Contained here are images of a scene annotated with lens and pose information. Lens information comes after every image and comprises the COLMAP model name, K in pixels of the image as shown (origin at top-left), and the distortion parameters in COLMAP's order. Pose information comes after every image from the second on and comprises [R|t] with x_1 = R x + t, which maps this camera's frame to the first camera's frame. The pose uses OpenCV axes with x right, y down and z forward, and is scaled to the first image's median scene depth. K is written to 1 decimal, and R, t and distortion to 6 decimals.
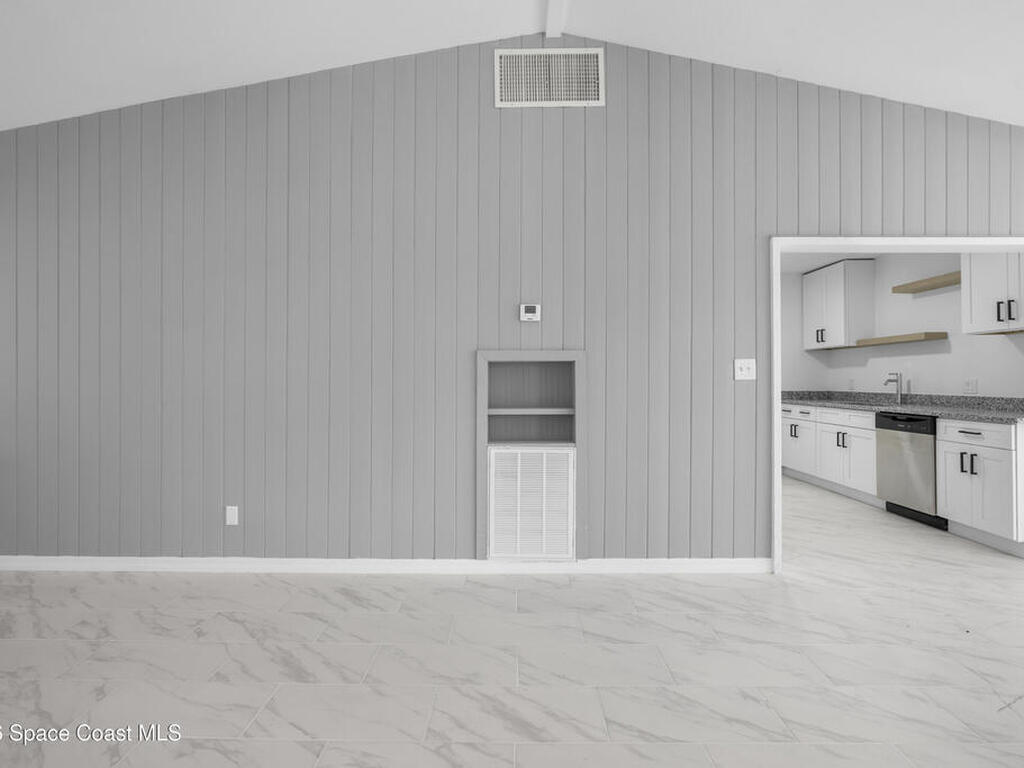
lens RADIAL K [[541.7, 0, 507.8], [0, 541.7, 378.9], [0, 0, 1]] dist [-0.015187, 0.000070]
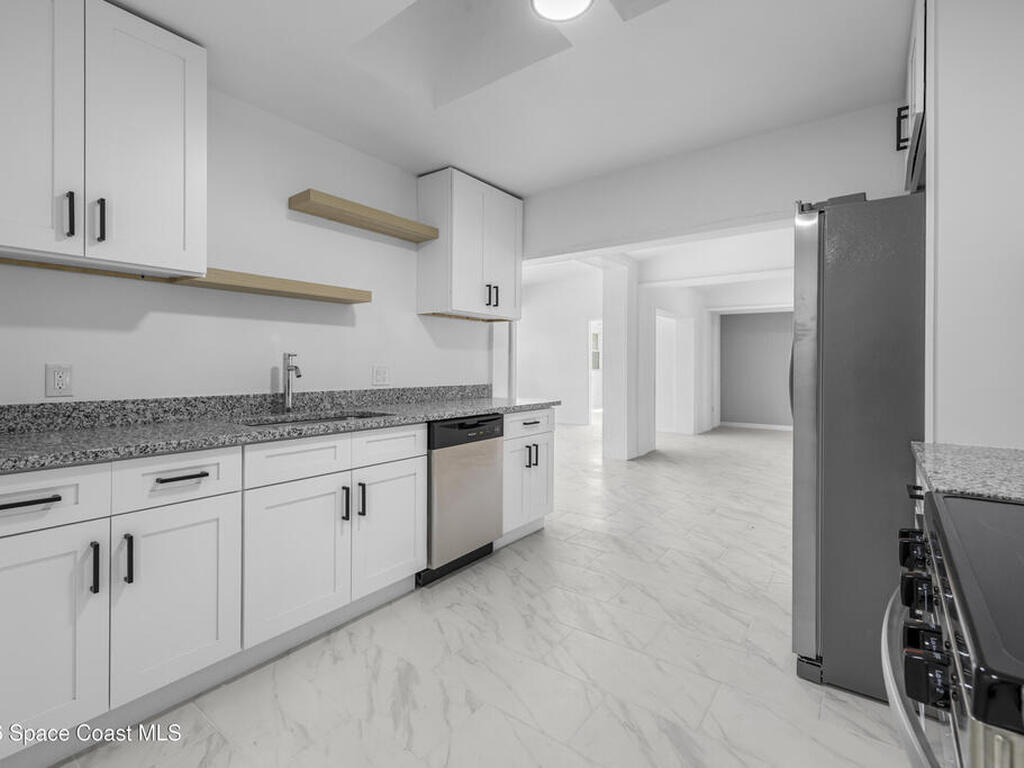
lens RADIAL K [[490.7, 0, 512.3], [0, 490.7, 373.2], [0, 0, 1]] dist [0.002142, -0.000567]
pose [[-0.802782, -0.004714, 0.596254, 0.596035], [0.001205, 0.999954, 0.009527, 0.008455], [-0.596271, 0.008366, -0.802739, 2.689607]]
